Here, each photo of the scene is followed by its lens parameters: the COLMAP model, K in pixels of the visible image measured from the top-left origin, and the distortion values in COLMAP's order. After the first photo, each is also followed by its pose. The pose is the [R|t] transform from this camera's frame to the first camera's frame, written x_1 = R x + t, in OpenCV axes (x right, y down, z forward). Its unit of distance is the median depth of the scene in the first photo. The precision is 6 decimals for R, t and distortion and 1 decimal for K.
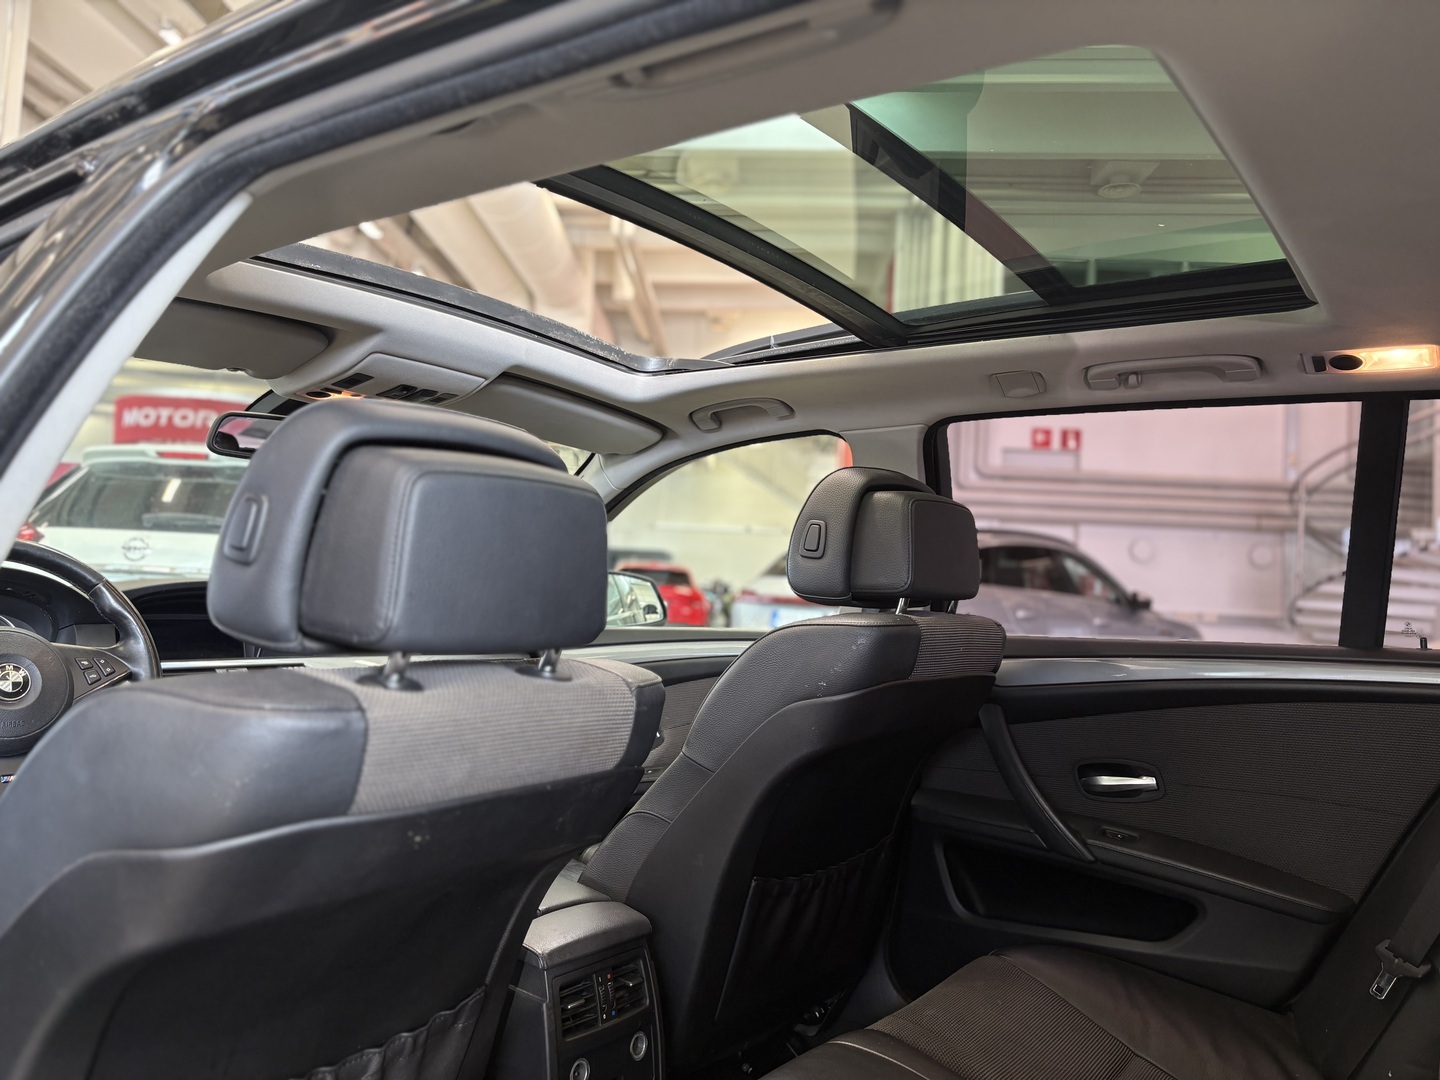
lens RADIAL K [[1066.2, 0, 720.3], [0, 1066.2, 535.6], [0, 0, 1]] dist [0.005469, 0.003933]
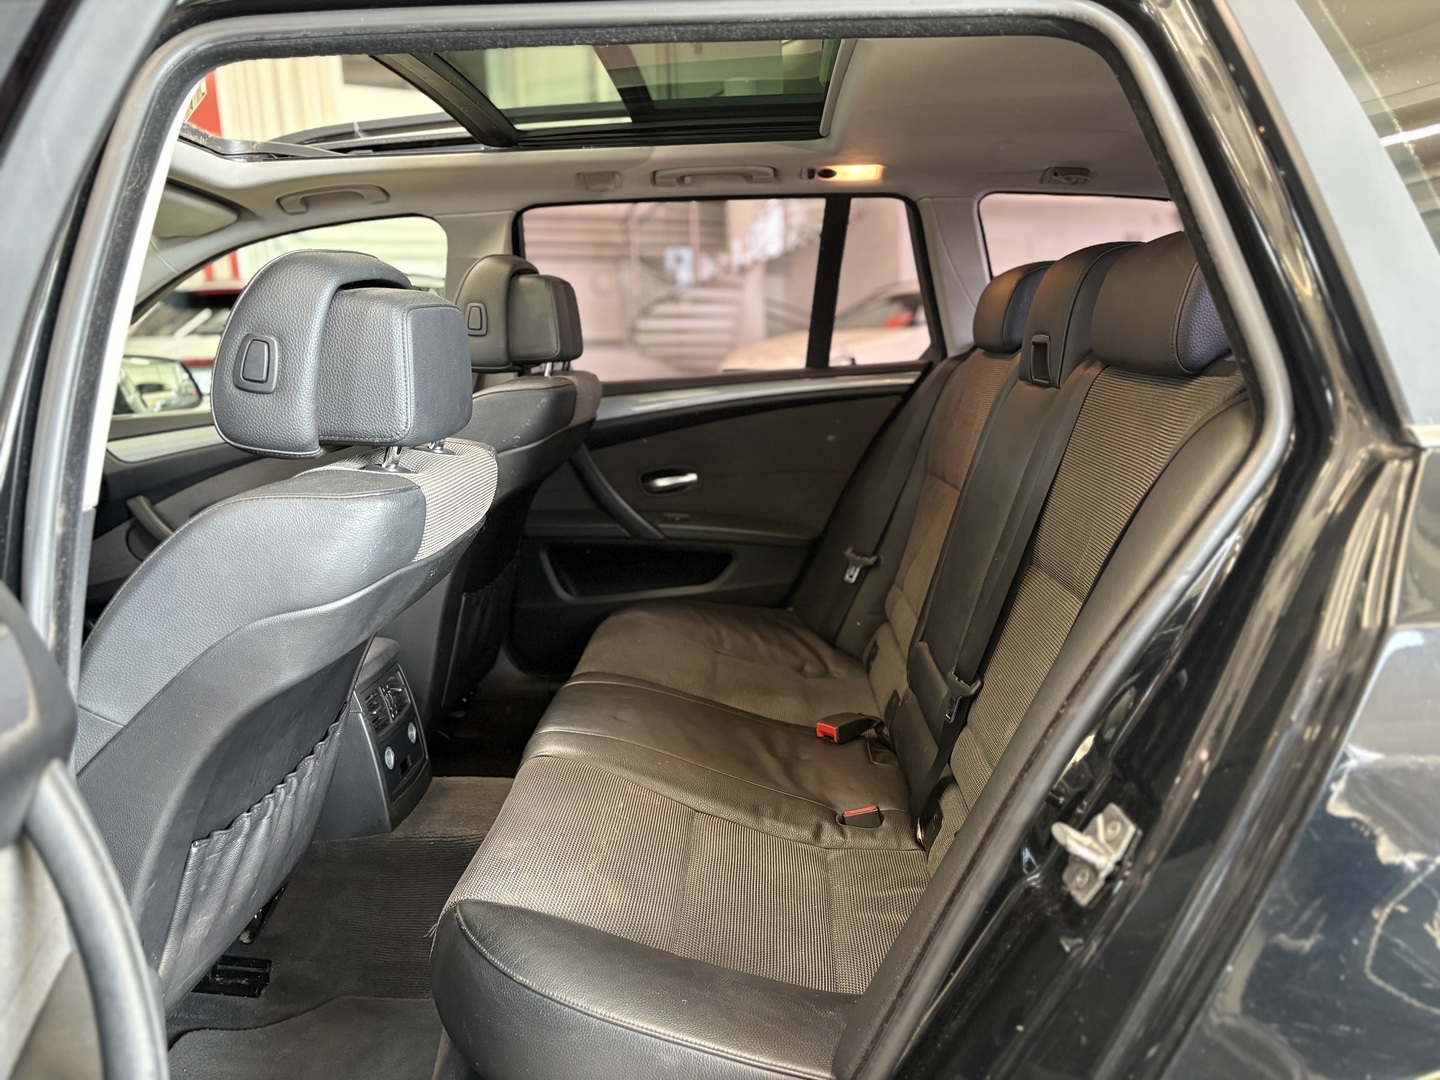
lens RADIAL K [[1045.8, 0, 715.2], [0, 1045.8, 549.1], [0, 0, 1]] dist [-0.002131, -0.000880]
pose [[0.832479, -0.182487, 0.523142, -0.329940], [0.041416, 0.962057, 0.269687, -0.051281], [-0.552507, -0.202842, 0.808450, -0.152021]]
